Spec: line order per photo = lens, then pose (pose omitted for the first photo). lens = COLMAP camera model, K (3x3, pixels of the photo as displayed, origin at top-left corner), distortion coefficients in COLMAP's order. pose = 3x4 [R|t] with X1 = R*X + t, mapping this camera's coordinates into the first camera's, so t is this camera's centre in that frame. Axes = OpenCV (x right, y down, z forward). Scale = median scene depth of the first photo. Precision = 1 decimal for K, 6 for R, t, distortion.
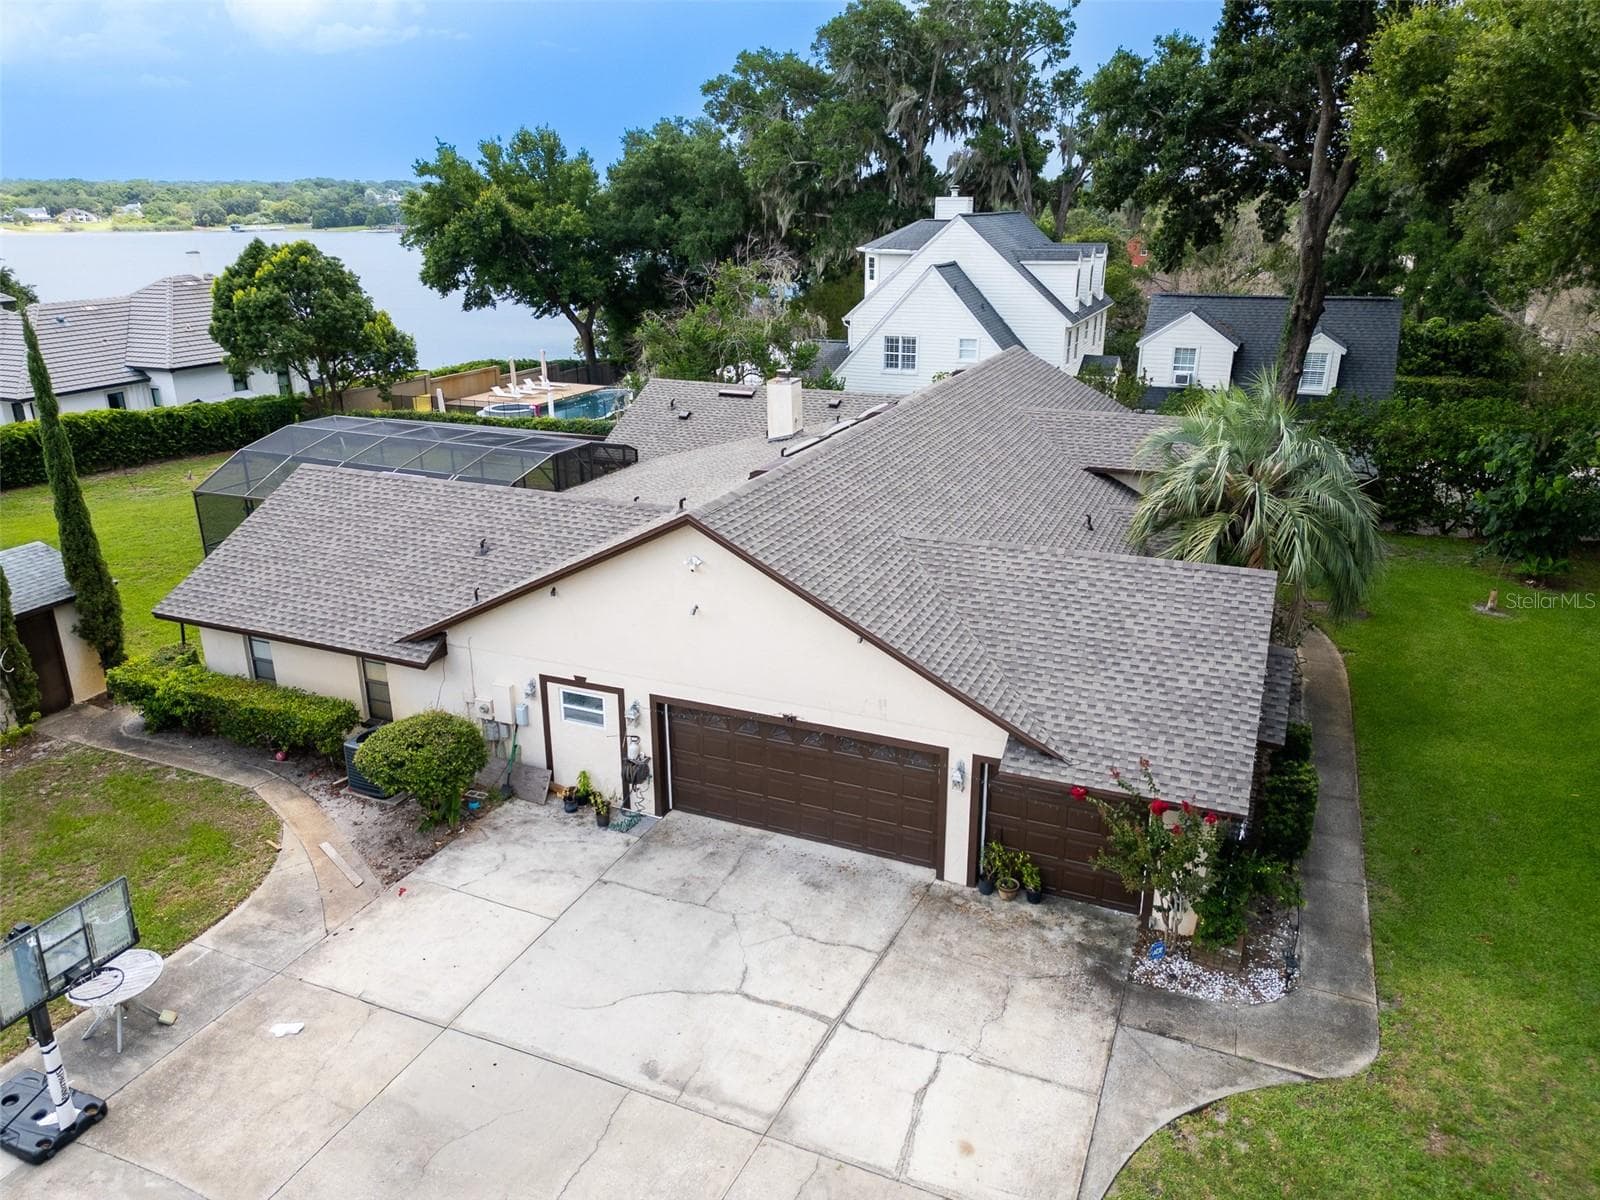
lens RADIAL K [[1082.7, 0, 800.0], [0, 1082.7, 600.0], [0, 0, 1]] dist [0.033559, 0.000028]
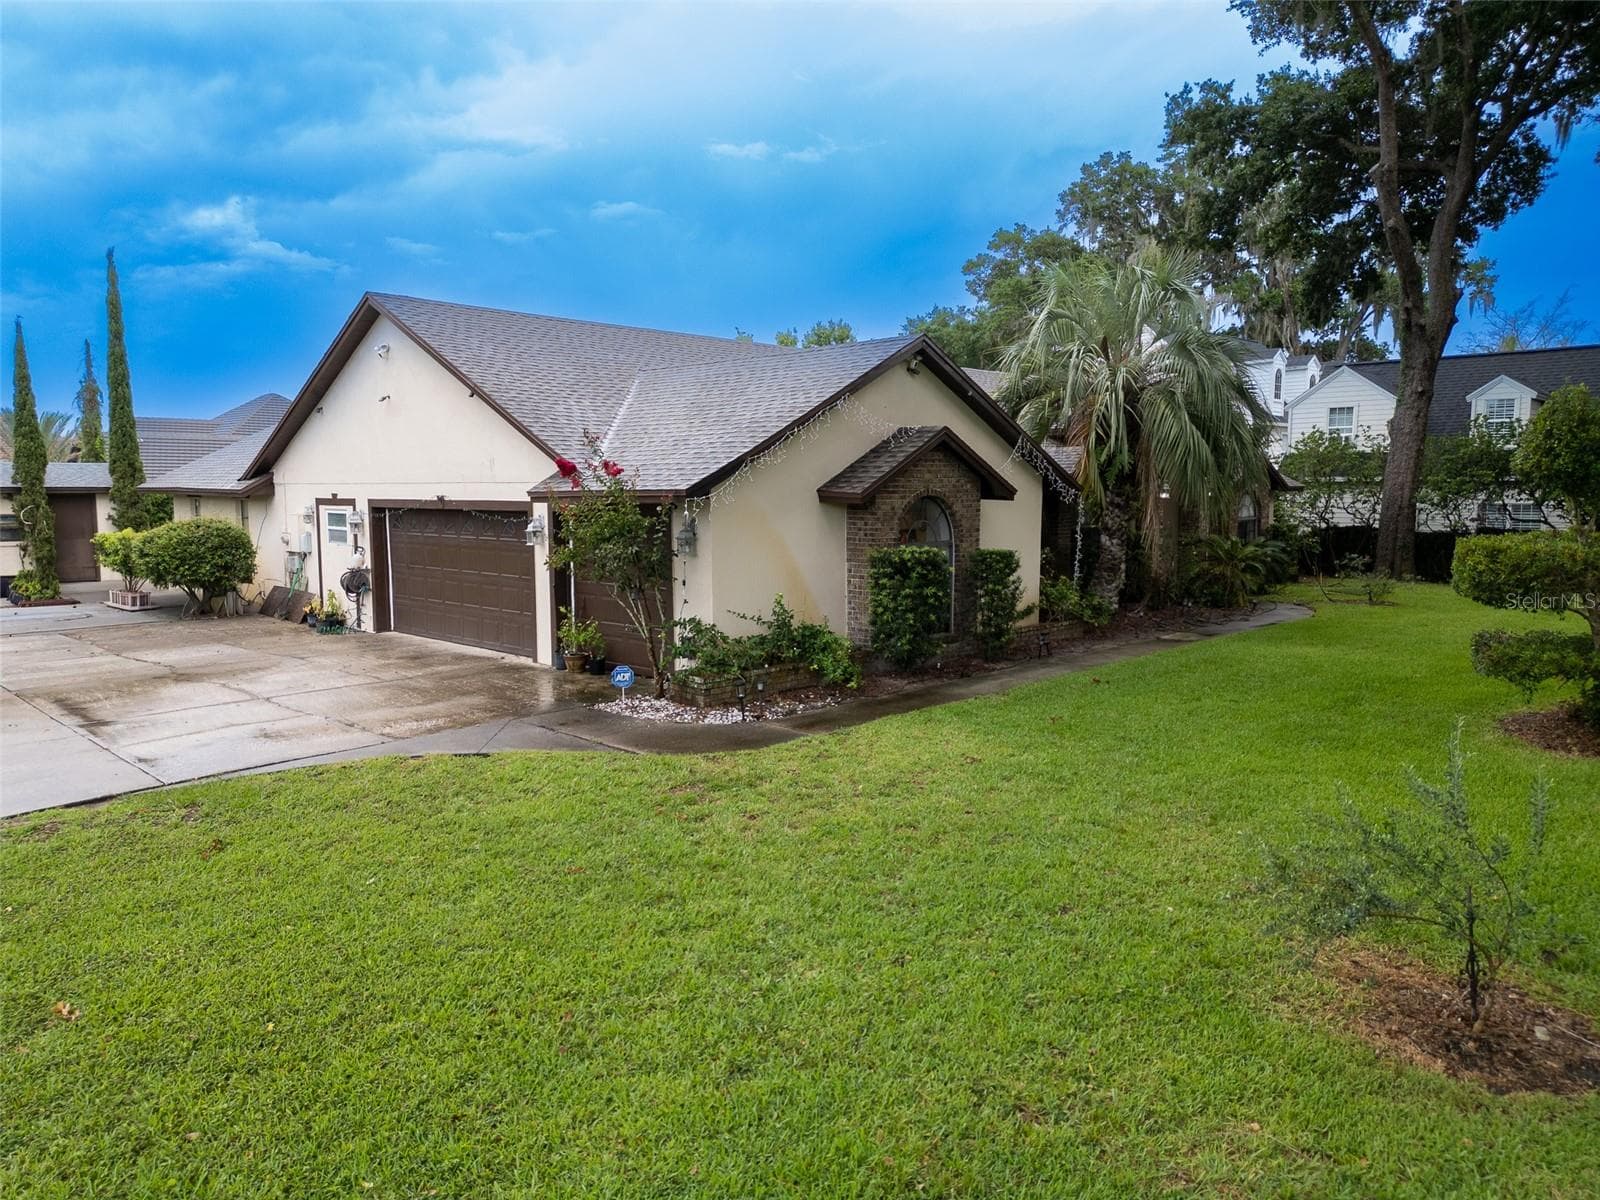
lens RADIAL K [[1082.7, 0, 800.0], [0, 1082.7, 600.0], [0, 0, 1]] dist [0.033559, 0.000028]
pose [[0.931152, 0.037788, -0.362669, 0.610298], [-0.120758, 0.970446, -0.208931, 0.338750], [0.344055, 0.238342, 0.908195, 0.214394]]
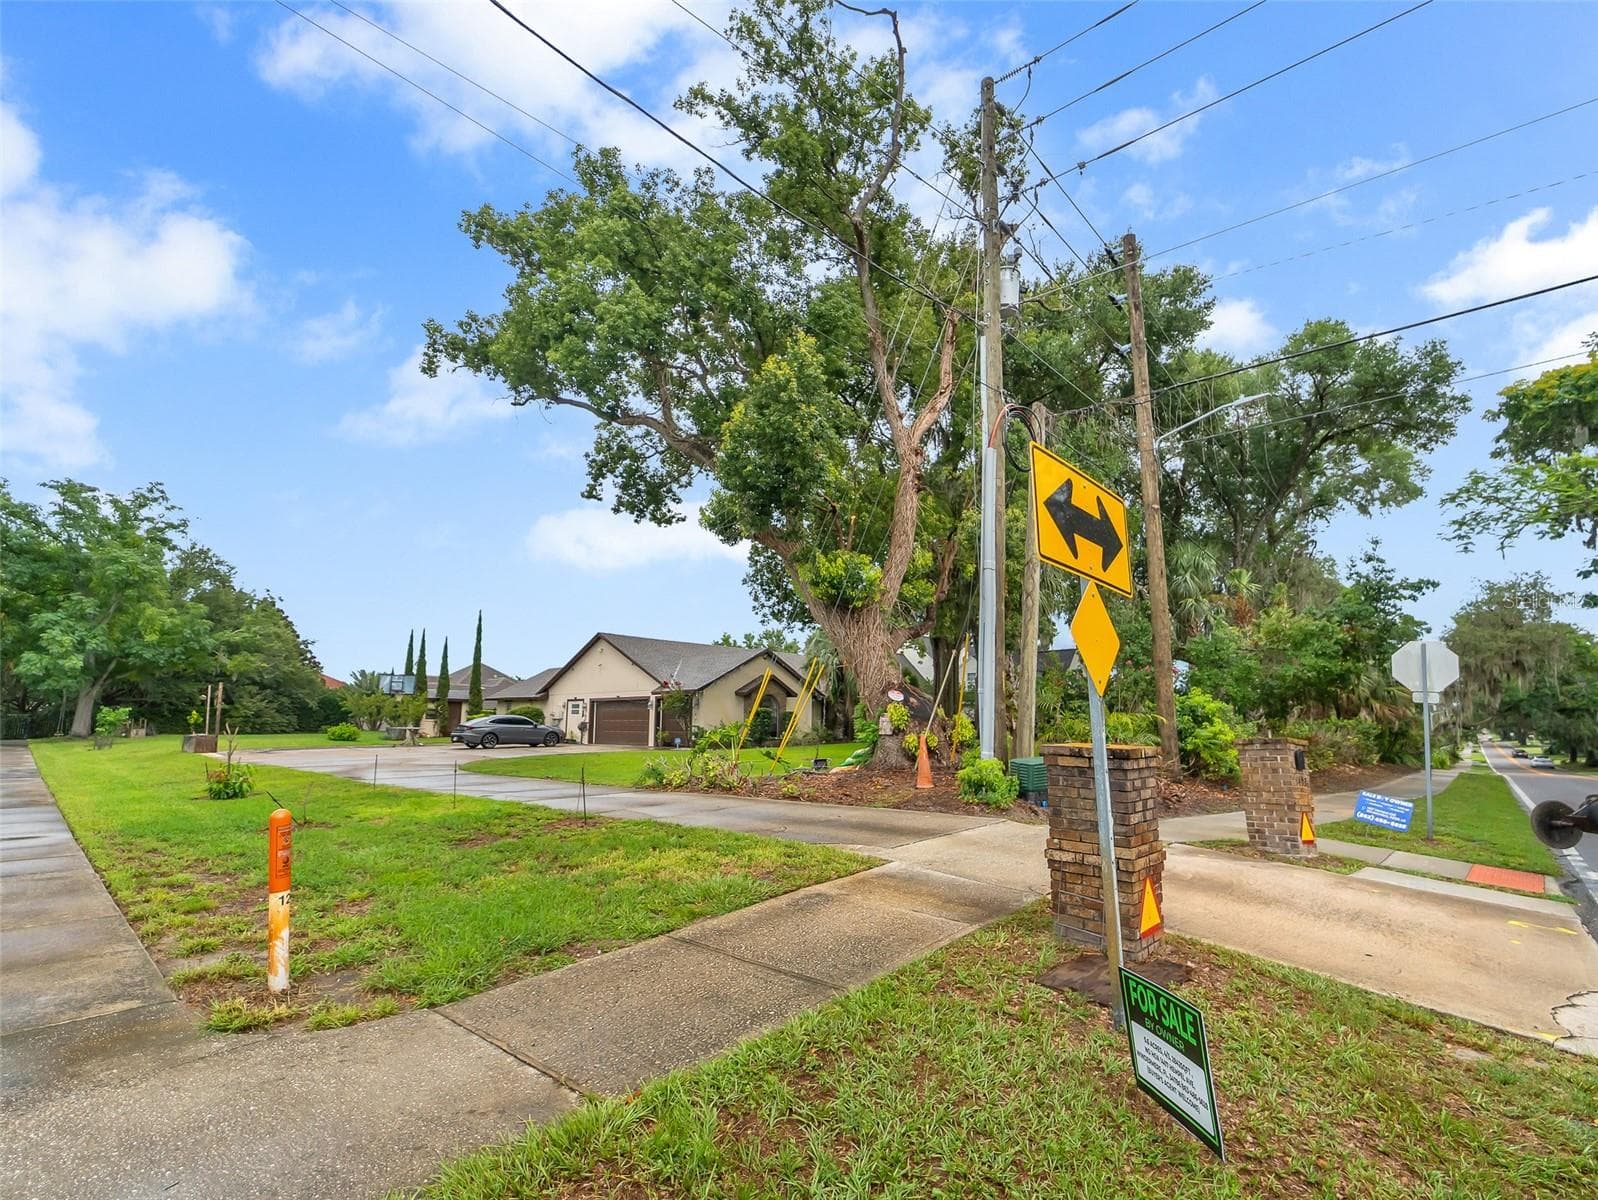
lens RADIAL K [[743.0, 0, 799.0], [0, 743.0, 600.0], [0, 0, 1]] dist [-0.000834, -0.000038]
pose [[0.943550, -0.049173, -0.327559, 1.103553], [-0.118260, 0.873729, -0.471818, 0.751435], [0.309398, 0.483921, 0.818592, -0.668689]]
